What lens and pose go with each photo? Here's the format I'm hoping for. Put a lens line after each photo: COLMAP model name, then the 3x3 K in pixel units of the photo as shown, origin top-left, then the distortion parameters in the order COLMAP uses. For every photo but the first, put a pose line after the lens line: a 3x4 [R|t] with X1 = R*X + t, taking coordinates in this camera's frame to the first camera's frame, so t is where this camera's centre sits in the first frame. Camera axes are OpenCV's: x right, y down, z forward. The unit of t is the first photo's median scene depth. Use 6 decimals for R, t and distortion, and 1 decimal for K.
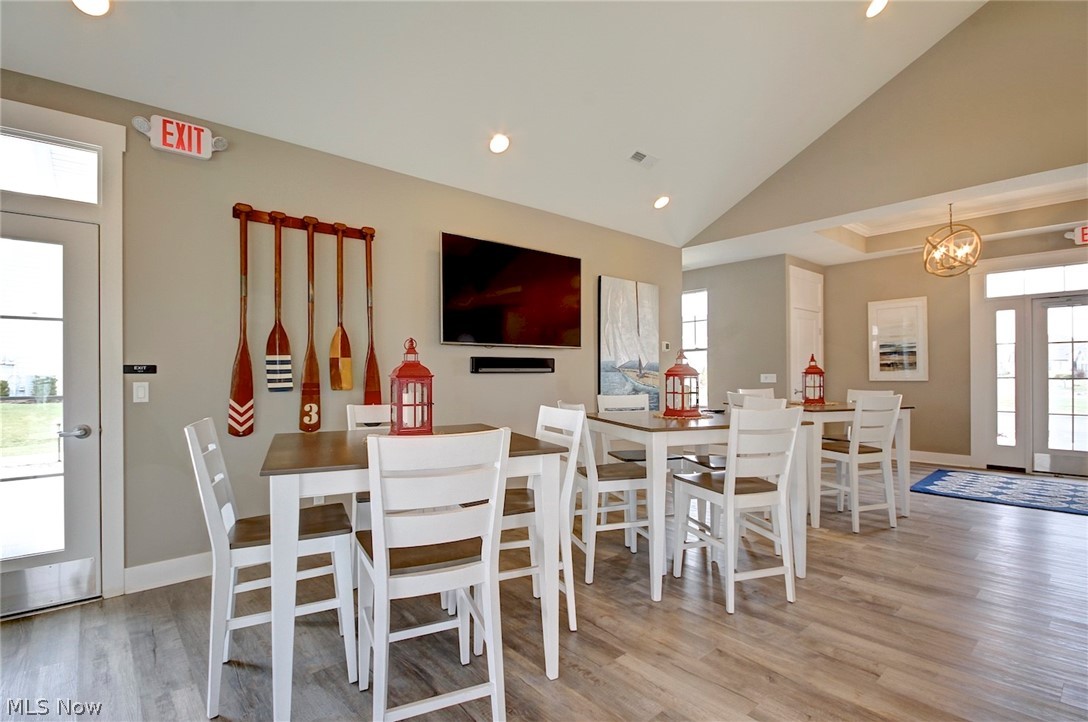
lens RADIAL K [[526.3, 0, 541.5], [0, 526.3, 373.2], [0, 0, 1]] dist [-0.012322, -0.000337]
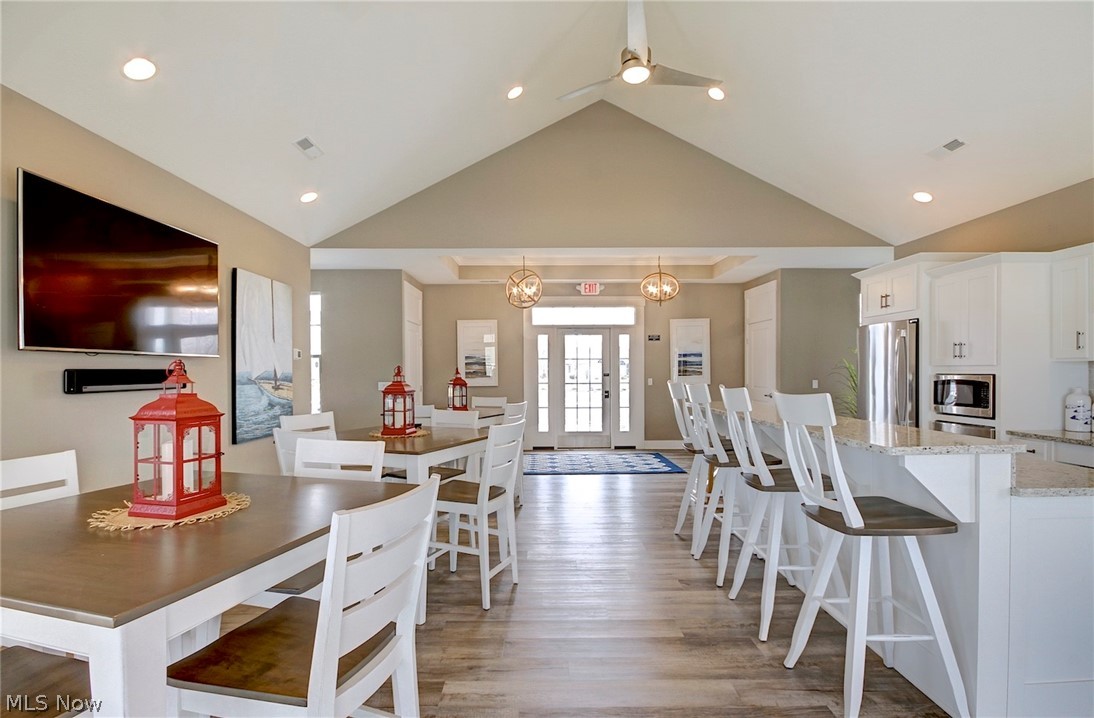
lens RADIAL K [[533.1, 0, 547.5], [0, 533.1, 372.9], [0, 0, 1]] dist [-0.000337, 0.000241]
pose [[0.634891, -0.001014, 0.772601, -0.217180], [-0.001105, 0.999997, 0.002221, -0.023264], [-0.772601, -0.002264, 0.634888, 0.092704]]
